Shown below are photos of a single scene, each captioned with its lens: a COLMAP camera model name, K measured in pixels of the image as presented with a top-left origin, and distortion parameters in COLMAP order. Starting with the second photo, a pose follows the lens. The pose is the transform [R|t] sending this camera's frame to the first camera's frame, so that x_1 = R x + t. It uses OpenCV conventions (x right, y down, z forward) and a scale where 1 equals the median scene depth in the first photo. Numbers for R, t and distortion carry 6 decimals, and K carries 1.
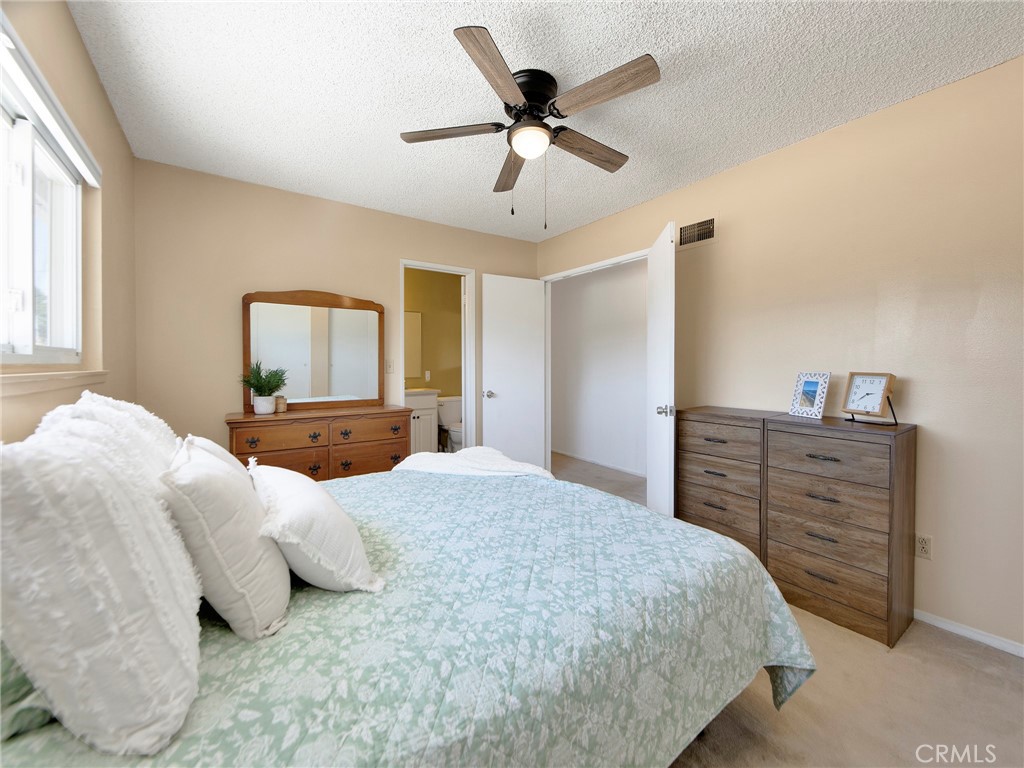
lens RADIAL K [[414.1, 0, 518.6], [0, 414.1, 372.2], [0, 0, 1]] dist [0.000198, -0.000131]
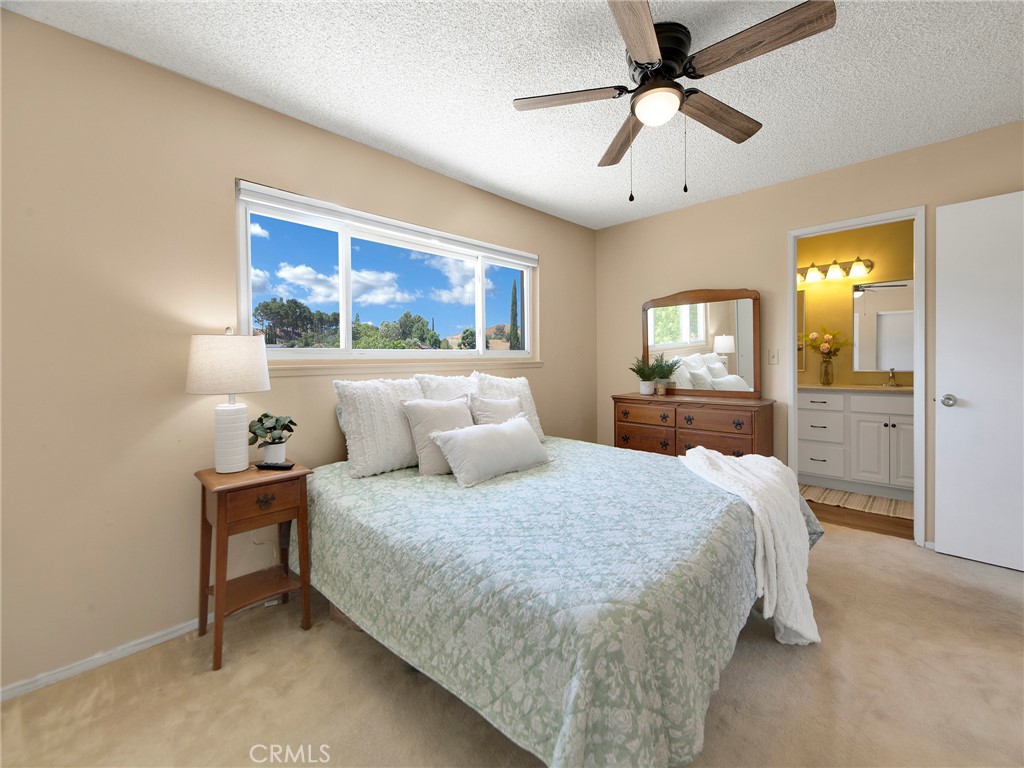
lens RADIAL K [[414.1, 0, 518.6], [0, 414.1, 372.2], [0, 0, 1]] dist [0.000198, -0.000131]
pose [[0.199023, 0.030096, -0.979533, 0.613067], [-0.004497, 0.999546, 0.029797, -0.006337], [0.979984, -0.001525, 0.199068, 0.382892]]
